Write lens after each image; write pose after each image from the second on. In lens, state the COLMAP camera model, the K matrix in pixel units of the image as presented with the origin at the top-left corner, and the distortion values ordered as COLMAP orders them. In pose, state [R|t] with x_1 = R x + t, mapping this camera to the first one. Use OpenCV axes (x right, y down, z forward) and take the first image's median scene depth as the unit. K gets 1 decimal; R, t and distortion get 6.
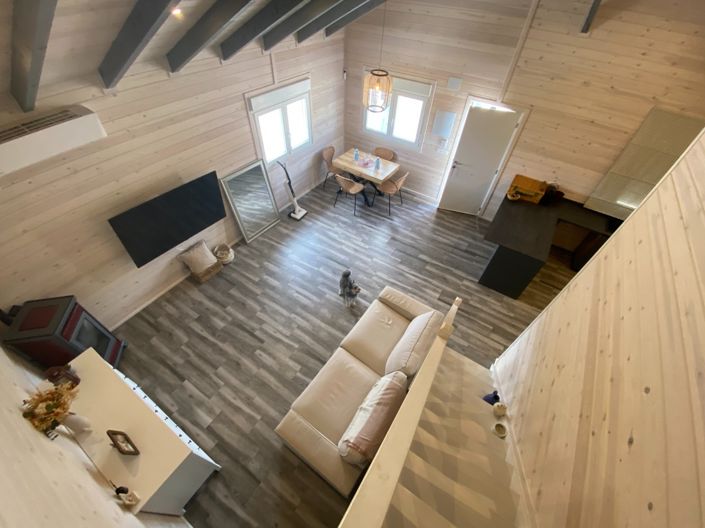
lens RADIAL K [[283.4, 0, 352.0], [0, 283.4, 266.2], [0, 0, 1]] dist [0.022069, -0.020768]
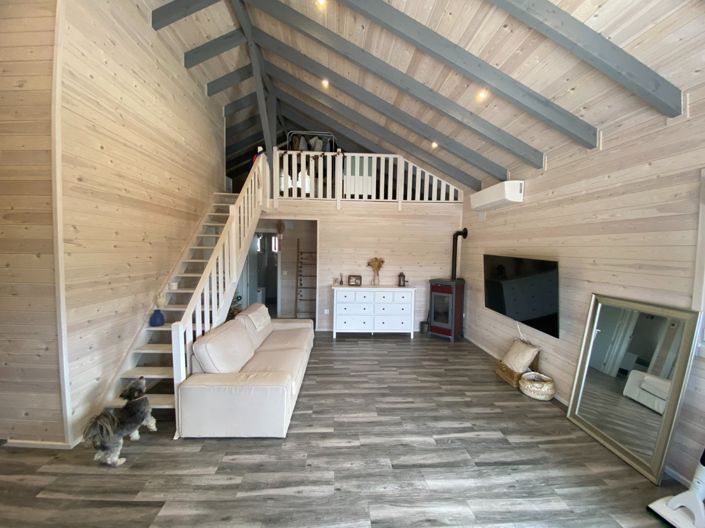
lens RADIAL K [[283.4, 0, 352.0], [0, 283.4, 266.2], [0, 0, 1]] dist [0.022069, -0.020768]
pose [[-0.801398, -0.021640, -0.597740, 0.315277], [-0.472862, 0.634900, 0.610986, -0.435464], [0.366283, 0.772291, -0.519040, 0.989207]]
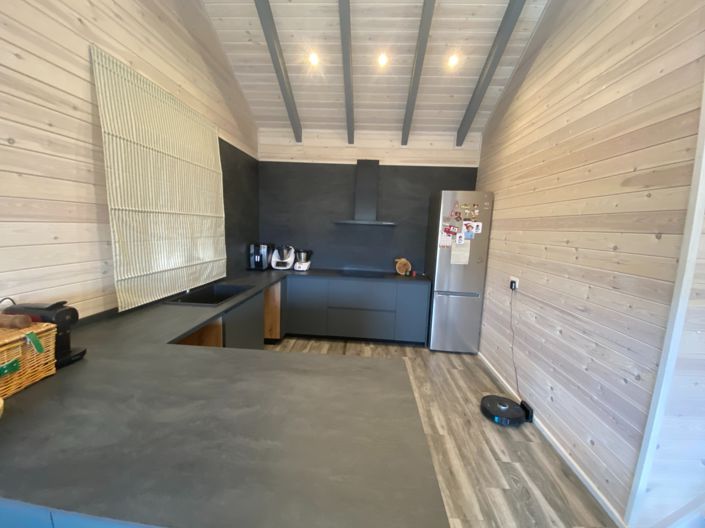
lens RADIAL K [[285.8, 0, 350.8], [0, 285.8, 265.2], [0, 0, 1]] dist [0.020192, -0.020165]
pose [[-0.495685, -0.175614, 0.850563, 0.349023], [0.594217, 0.645668, 0.479603, -0.251857], [-0.633406, 0.743151, -0.215695, 0.851106]]
